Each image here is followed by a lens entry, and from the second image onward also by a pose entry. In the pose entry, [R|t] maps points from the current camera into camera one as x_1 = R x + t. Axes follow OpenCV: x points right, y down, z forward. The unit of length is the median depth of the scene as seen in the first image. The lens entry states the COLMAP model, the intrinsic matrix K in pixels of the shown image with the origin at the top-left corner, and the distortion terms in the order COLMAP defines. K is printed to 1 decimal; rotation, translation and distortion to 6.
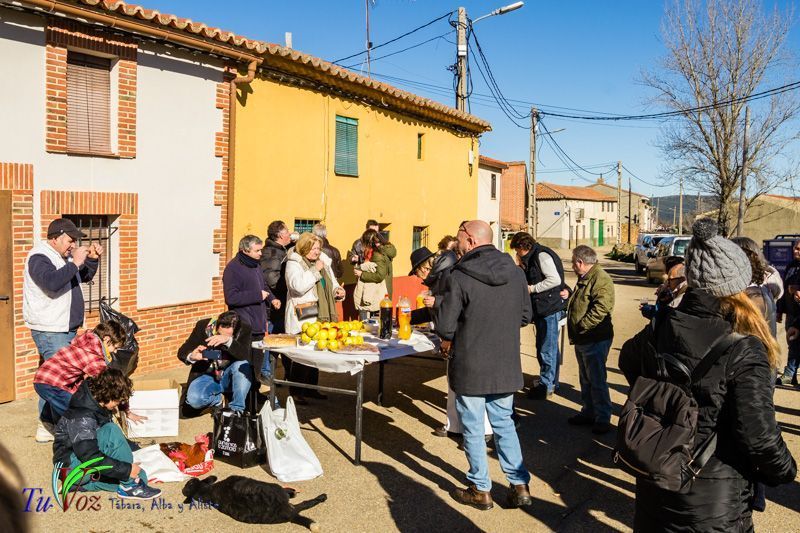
lens RADIAL K [[816.3, 0, 322.4], [0, 816.3, 263.9], [0, 0, 1]] dist [-0.083748, 0.003859]
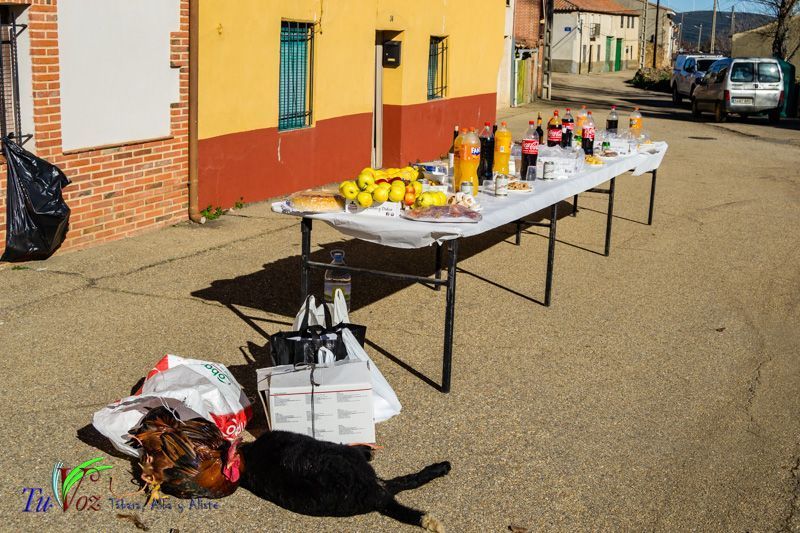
lens RADIAL K [[990.9, 0, 402.5], [0, 990.9, 268.5], [0, 0, 1]] dist [-0.049469, 0.002694]
pose [[0.990968, -0.018789, 0.132779, -0.045303], [-0.004802, 0.984529, 0.175154, 0.005529], [-0.134016, -0.174210, 0.975546, 0.118991]]
